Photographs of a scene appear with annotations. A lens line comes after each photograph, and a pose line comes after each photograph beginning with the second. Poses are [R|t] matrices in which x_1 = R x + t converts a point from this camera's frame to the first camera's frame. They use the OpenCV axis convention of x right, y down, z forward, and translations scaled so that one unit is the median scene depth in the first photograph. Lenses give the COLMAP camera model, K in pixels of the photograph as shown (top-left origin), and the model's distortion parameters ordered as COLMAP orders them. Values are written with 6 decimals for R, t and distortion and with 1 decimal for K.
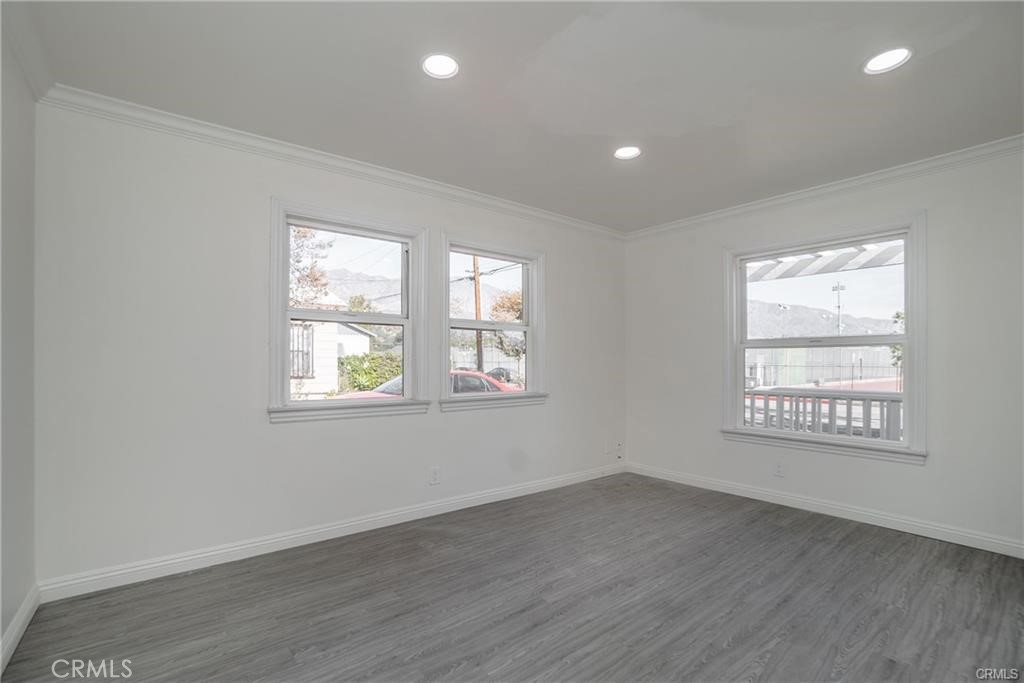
lens RADIAL K [[466.0, 0, 506.8], [0, 466.0, 343.5], [0, 0, 1]] dist [-0.057361, 0.018408]
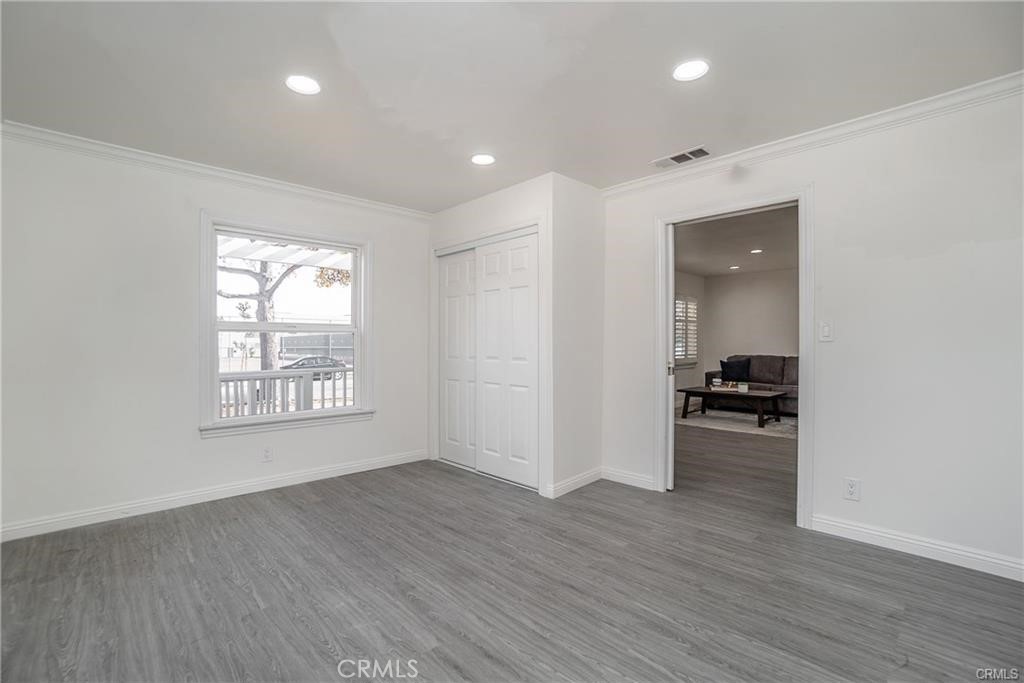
lens RADIAL K [[466.0, 0, 506.8], [0, 466.0, 343.5], [0, 0, 1]] dist [-0.057361, 0.018408]
pose [[-0.090485, -0.005557, 0.995882, -0.694416], [-0.037997, 0.999276, 0.002124, 0.023442], [-0.995173, -0.037648, -0.090631, 0.938701]]
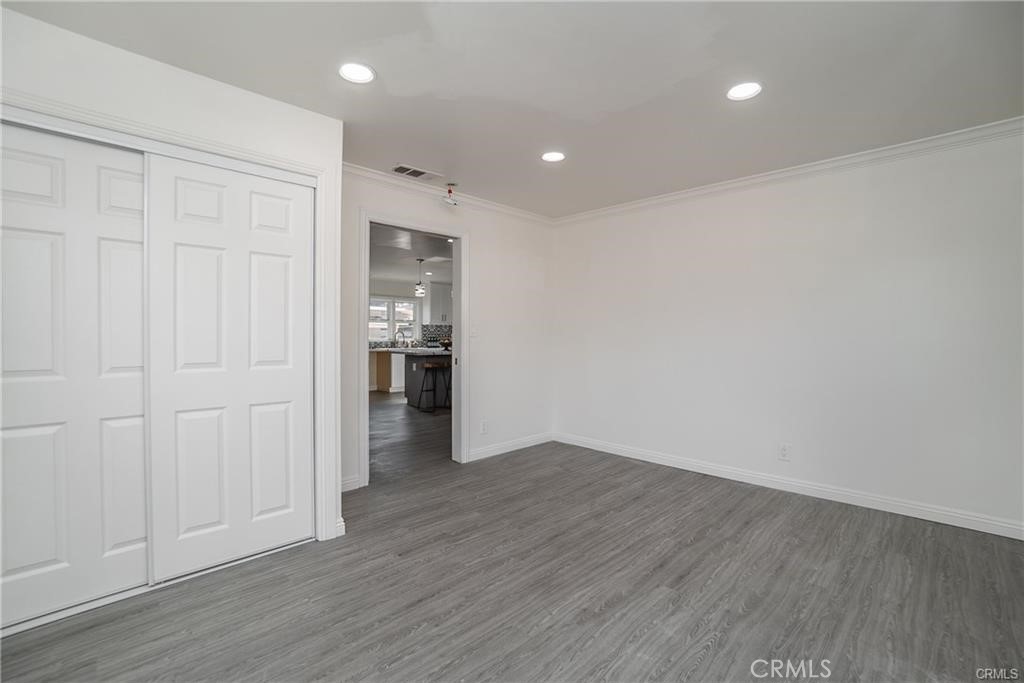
lens RADIAL K [[453.4, 0, 512.0], [0, 453.4, 341.5], [0, 0, 1]] dist [-0.067626, 0.023422]
pose [[-0.992741, -0.003538, -0.120221, 0.517379], [-0.000414, 0.999662, -0.025999, 0.056609], [0.120272, -0.025761, -0.992407, 1.858238]]
